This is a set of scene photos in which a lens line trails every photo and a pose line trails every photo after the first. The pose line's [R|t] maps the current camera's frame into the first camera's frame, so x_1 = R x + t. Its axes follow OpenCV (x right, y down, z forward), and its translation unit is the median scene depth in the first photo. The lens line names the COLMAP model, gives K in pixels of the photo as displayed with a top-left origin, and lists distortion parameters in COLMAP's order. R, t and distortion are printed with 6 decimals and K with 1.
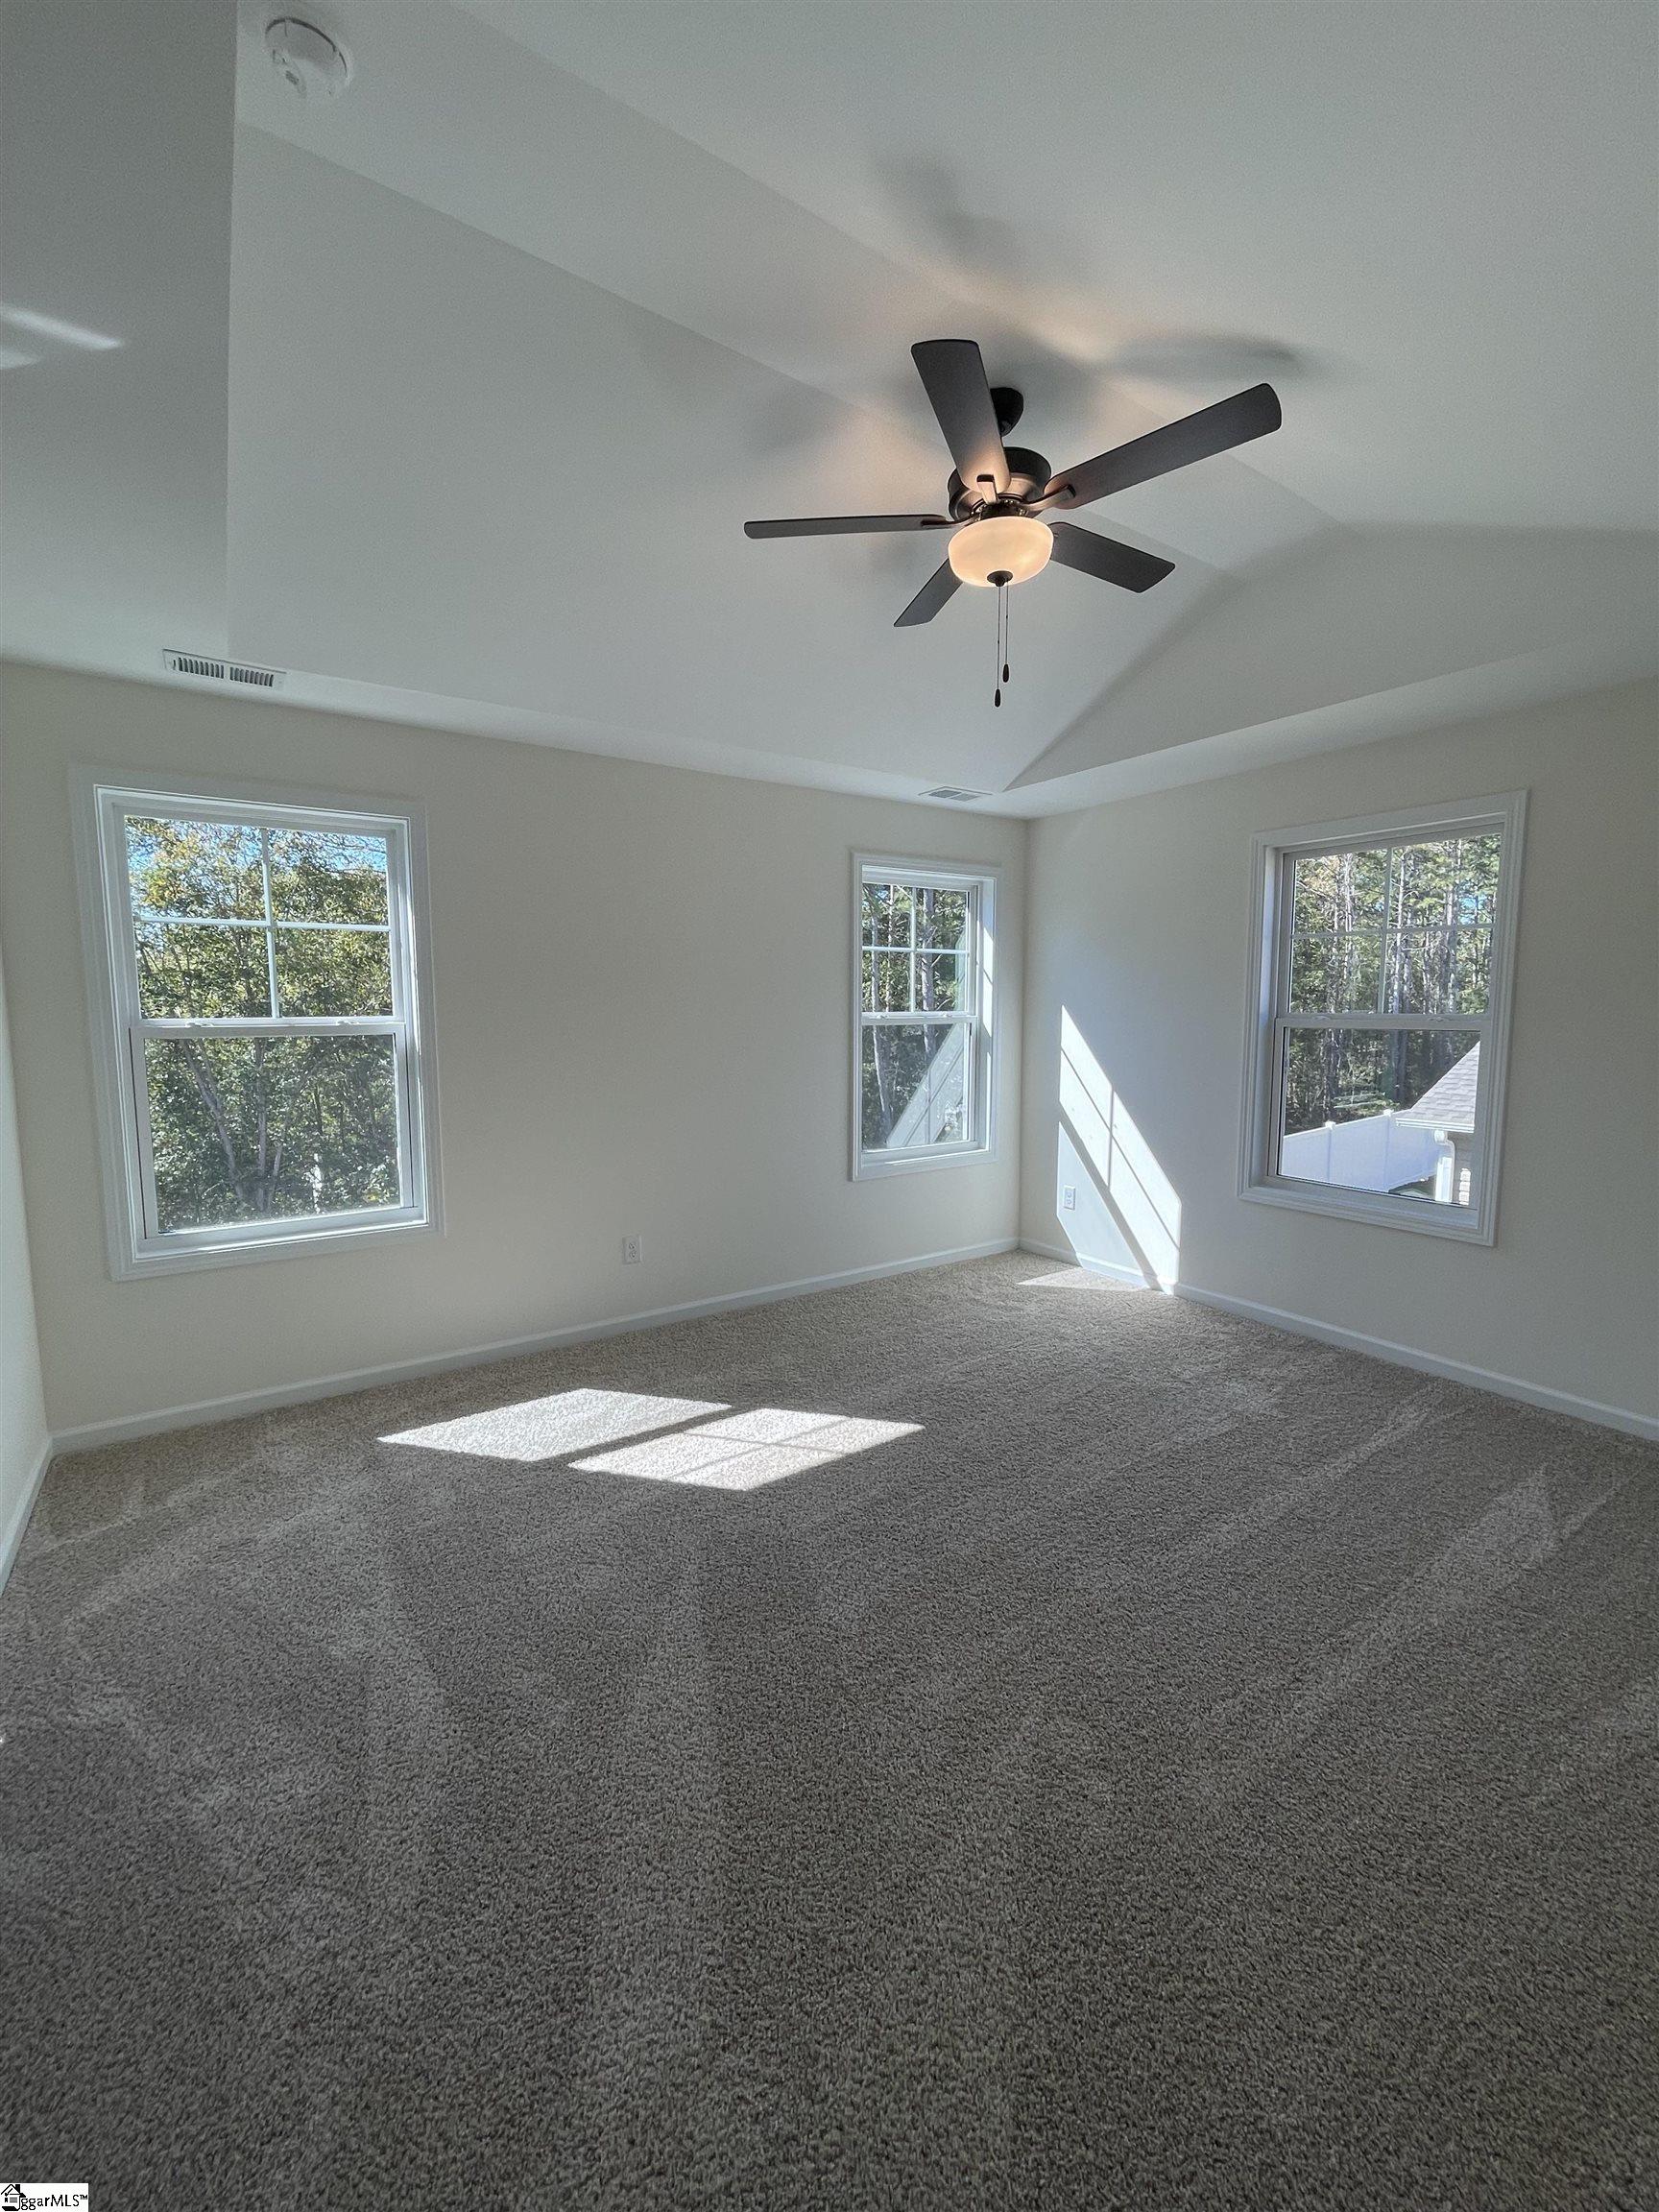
lens RADIAL K [[891.2, 0, 810.1], [0, 891.2, 1098.3], [0, 0, 1]] dist [-0.005342, 0.003045]
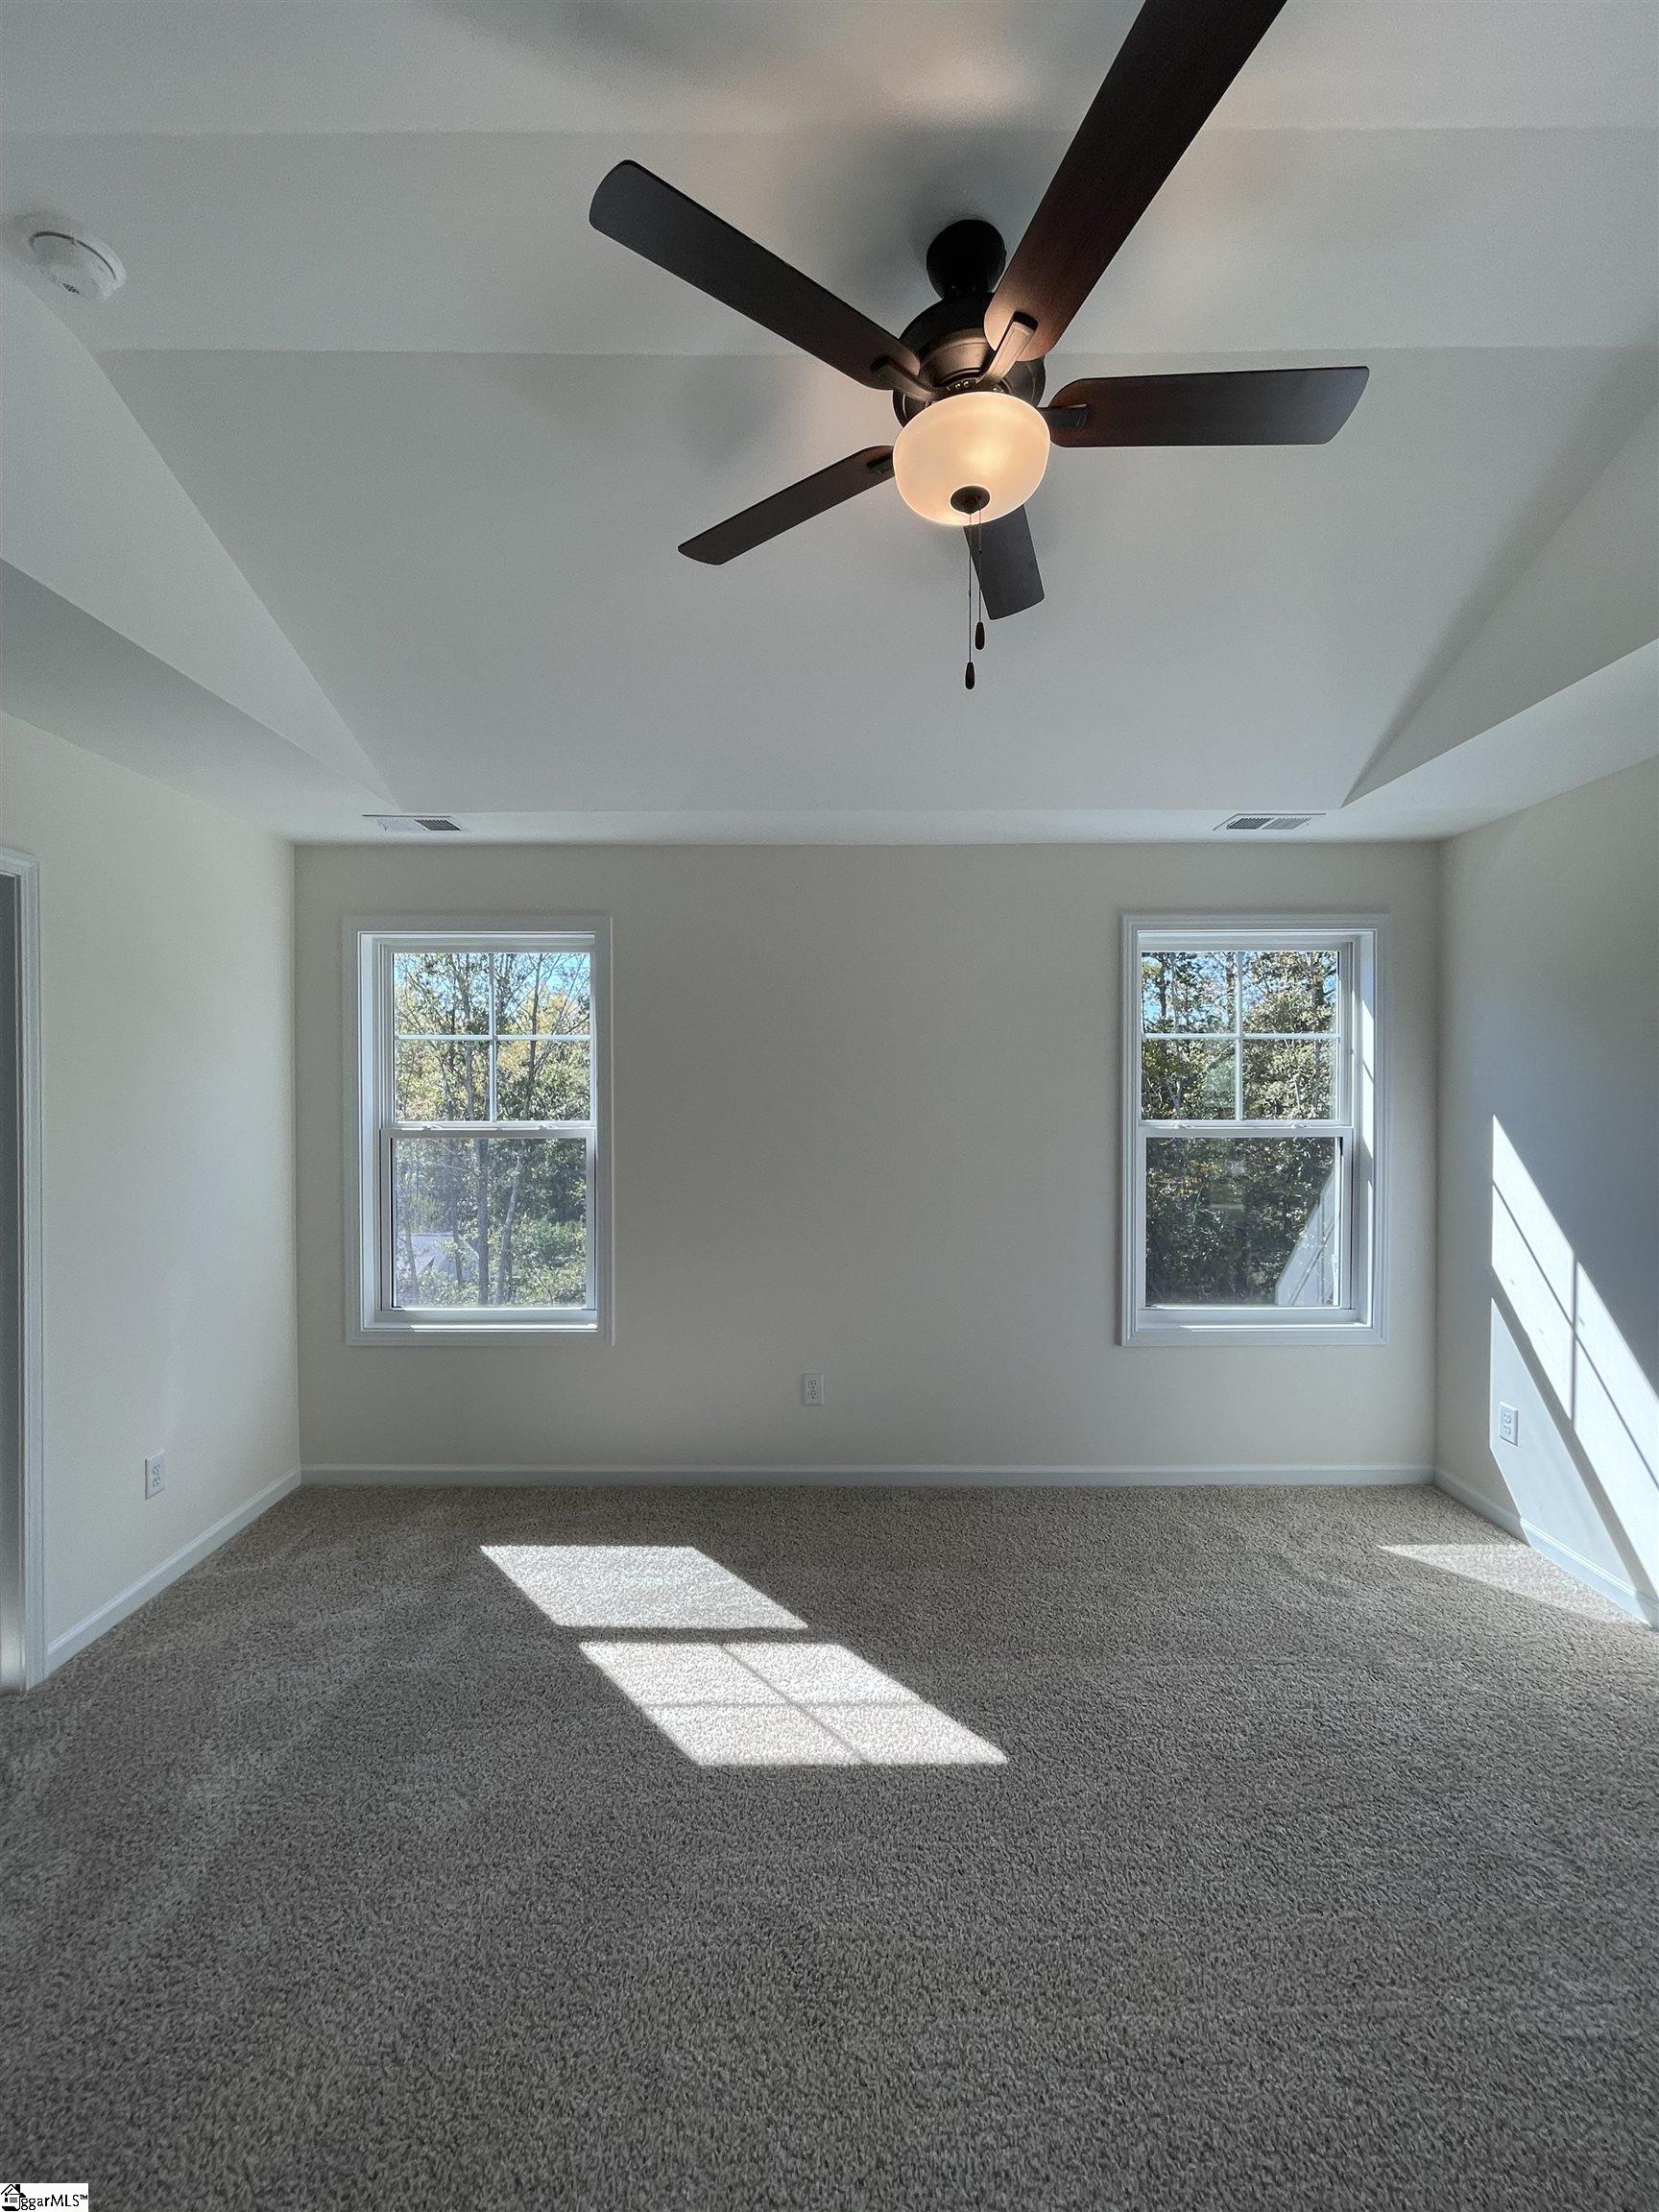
lens RADIAL K [[891.2, 0, 834.3], [0, 891.2, 1101.2], [0, 0, 1]] dist [-0.005342, 0.003045]
pose [[0.835976, 0.010361, -0.548668, 0.296462], [-0.058446, 0.995816, -0.070246, -0.052202], [0.545645, 0.090791, 0.833084, 0.259878]]
